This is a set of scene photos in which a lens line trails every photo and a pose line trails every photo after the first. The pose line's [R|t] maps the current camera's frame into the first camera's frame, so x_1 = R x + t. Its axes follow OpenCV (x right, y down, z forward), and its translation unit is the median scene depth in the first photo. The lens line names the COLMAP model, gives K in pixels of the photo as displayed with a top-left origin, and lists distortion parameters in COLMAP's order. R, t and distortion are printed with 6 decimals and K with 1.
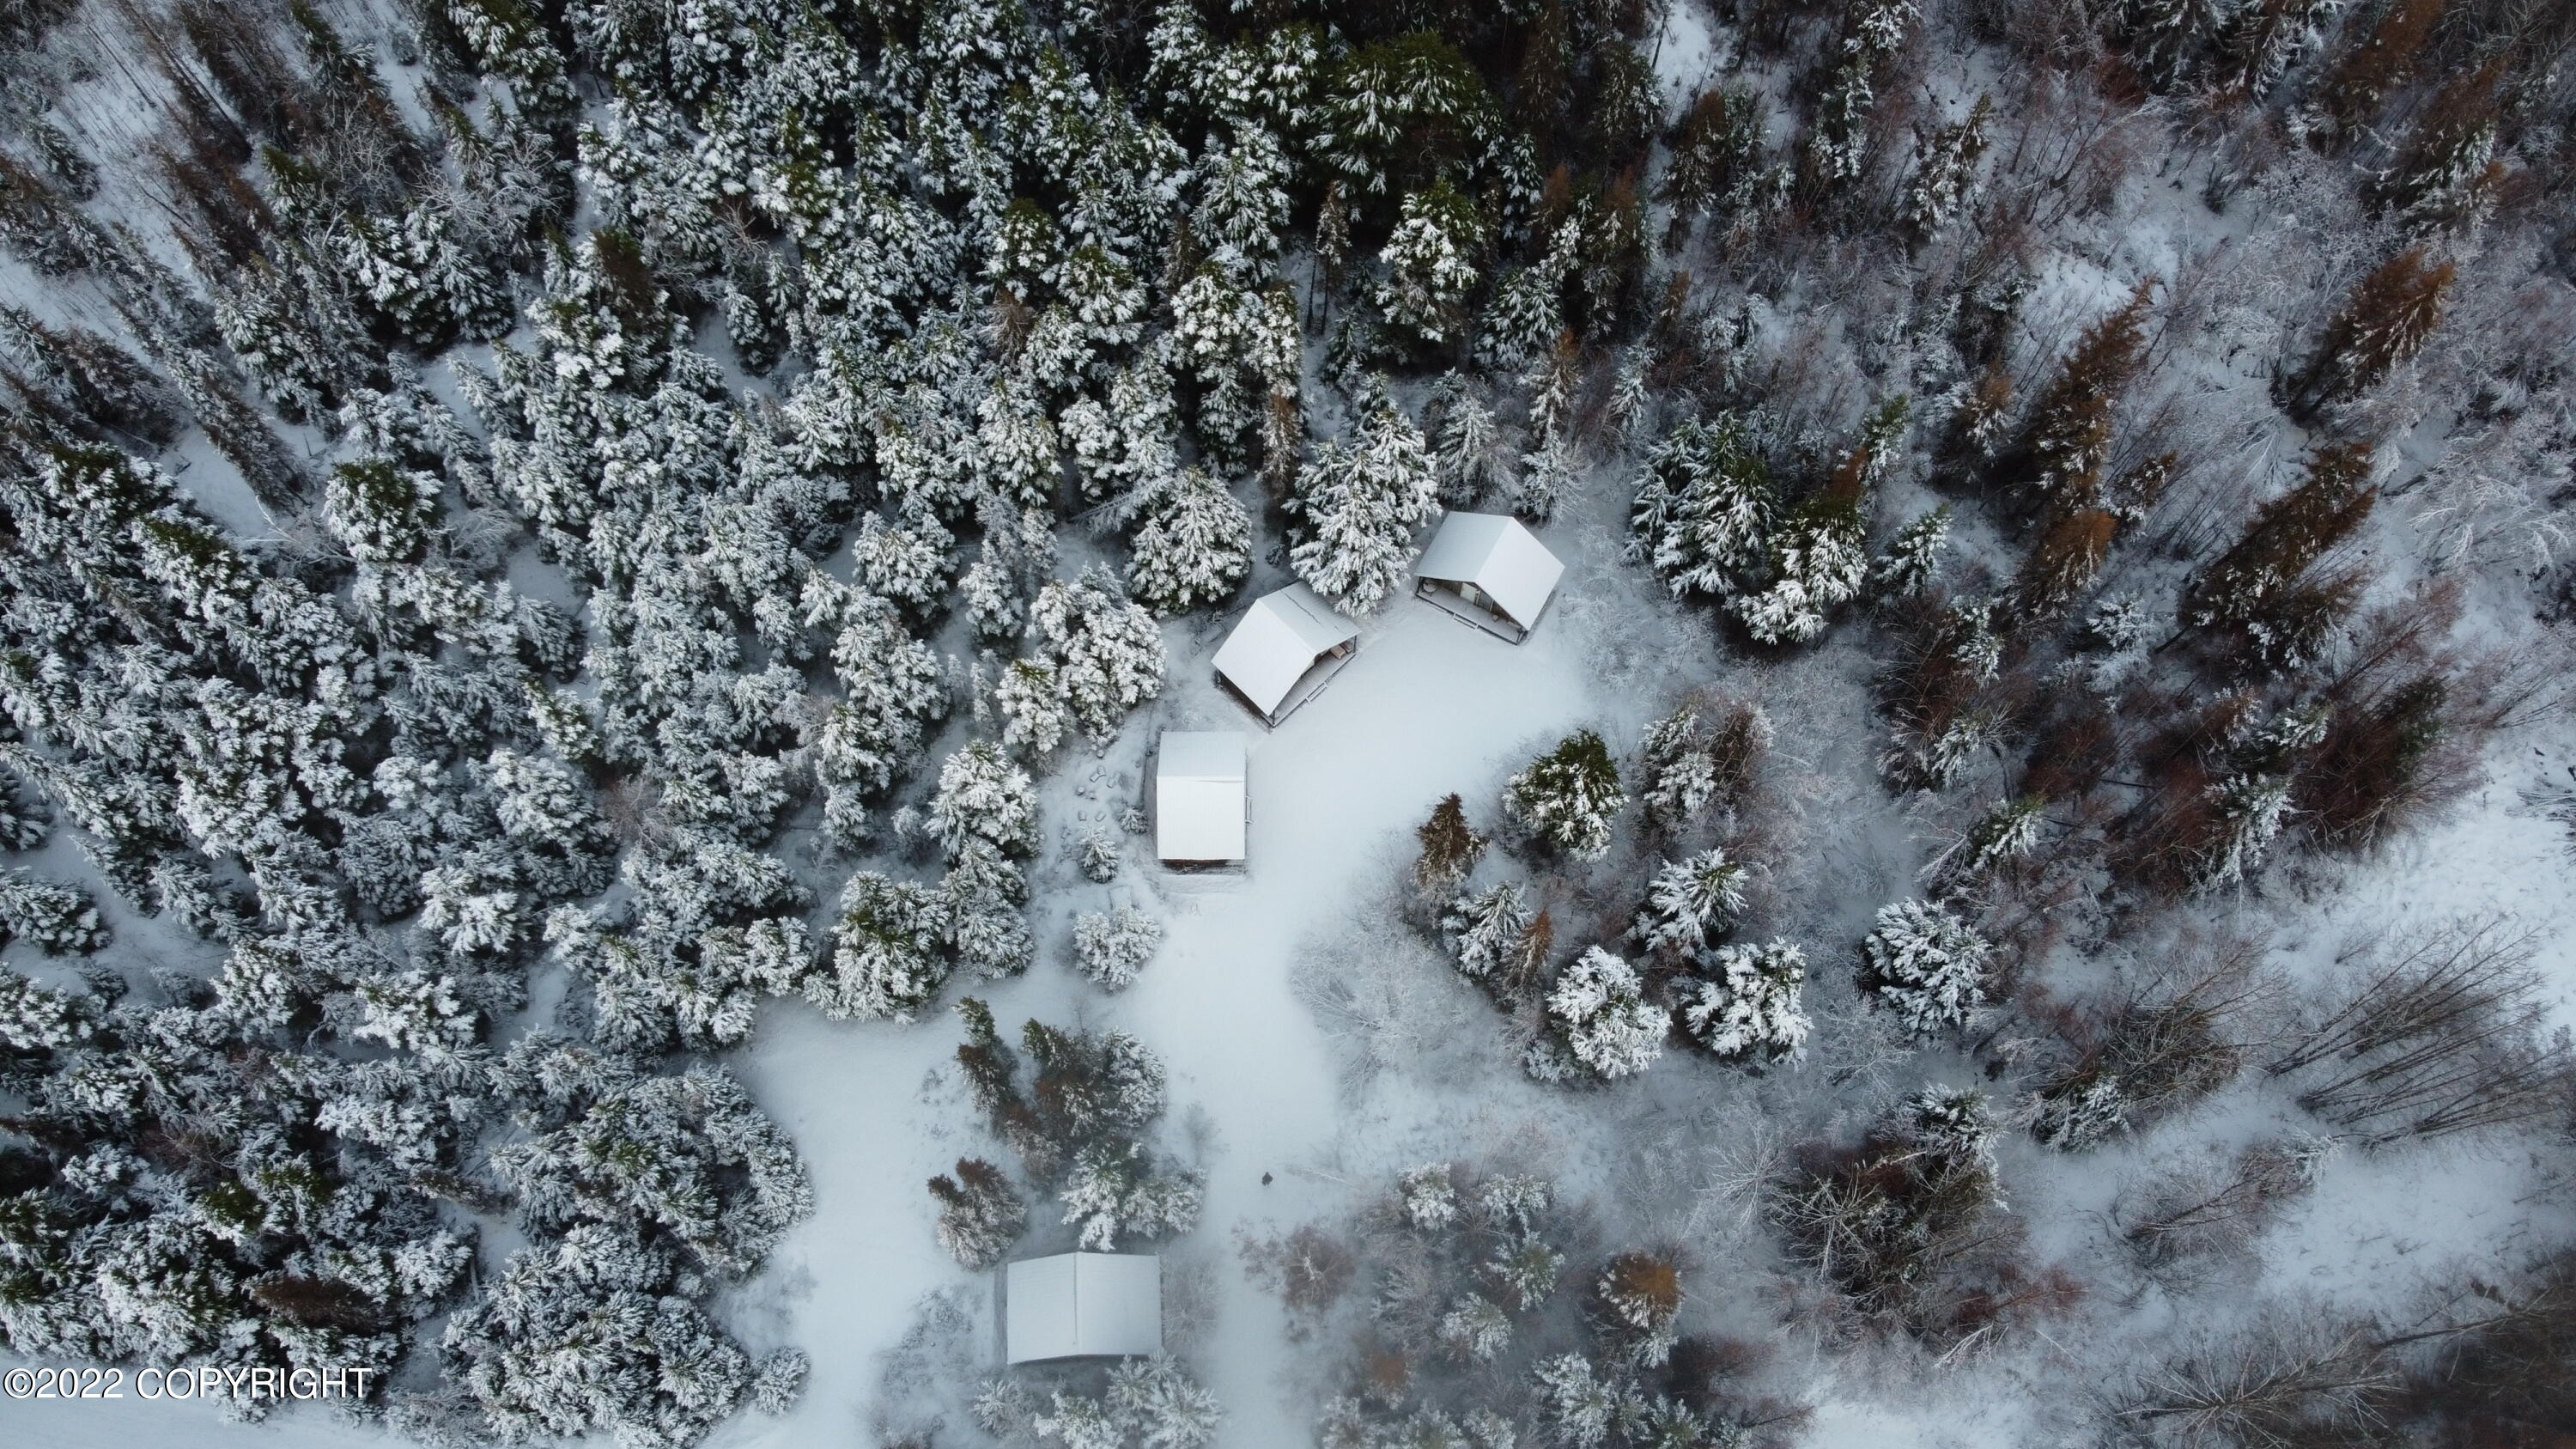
lens RADIAL K [[1960.6, 0, 1279.9], [0, 1960.6, 731.7], [0, 0, 1]] dist [0.003538, -0.009059]
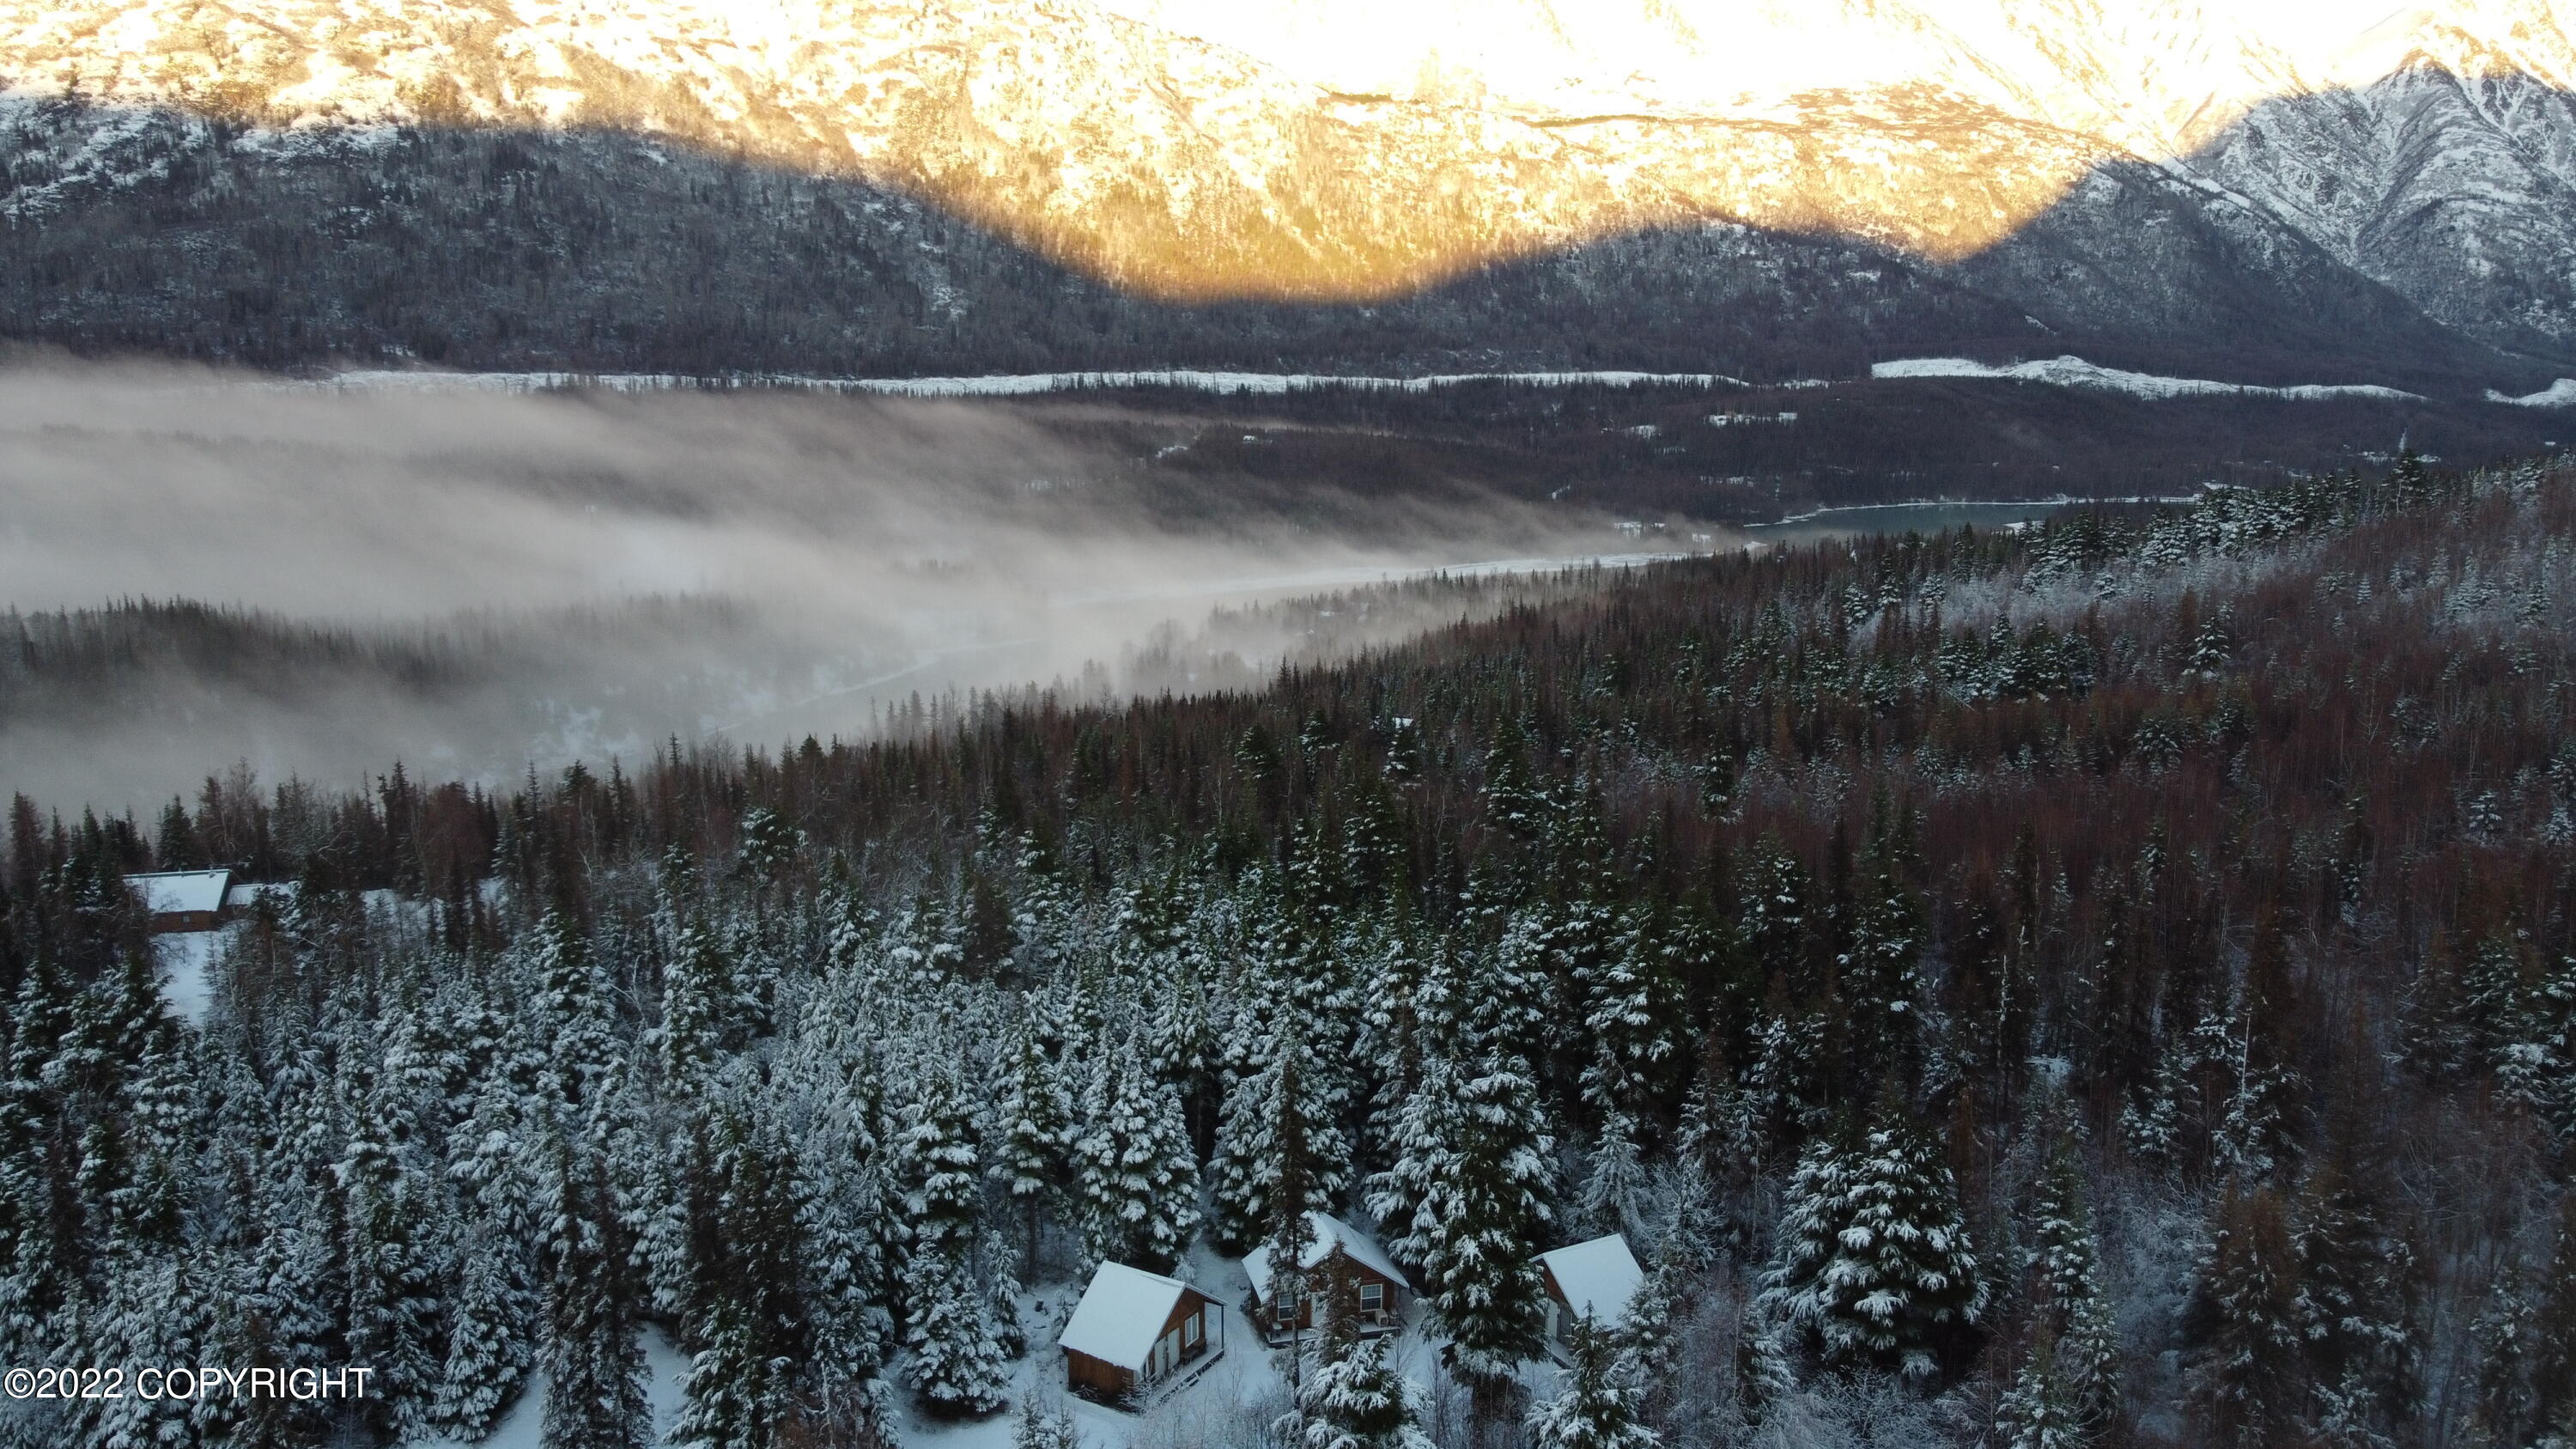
lens RADIAL K [[1960.6, 0, 1281.1], [0, 1960.6, 718.4], [0, 0, 1]] dist [0.003538, -0.009059]
pose [[0.854897, 0.083598, -0.512017, 0.421580], [-0.475765, 0.519880, -0.709487, 0.466267], [0.206876, 0.850139, 0.484217, 0.353767]]
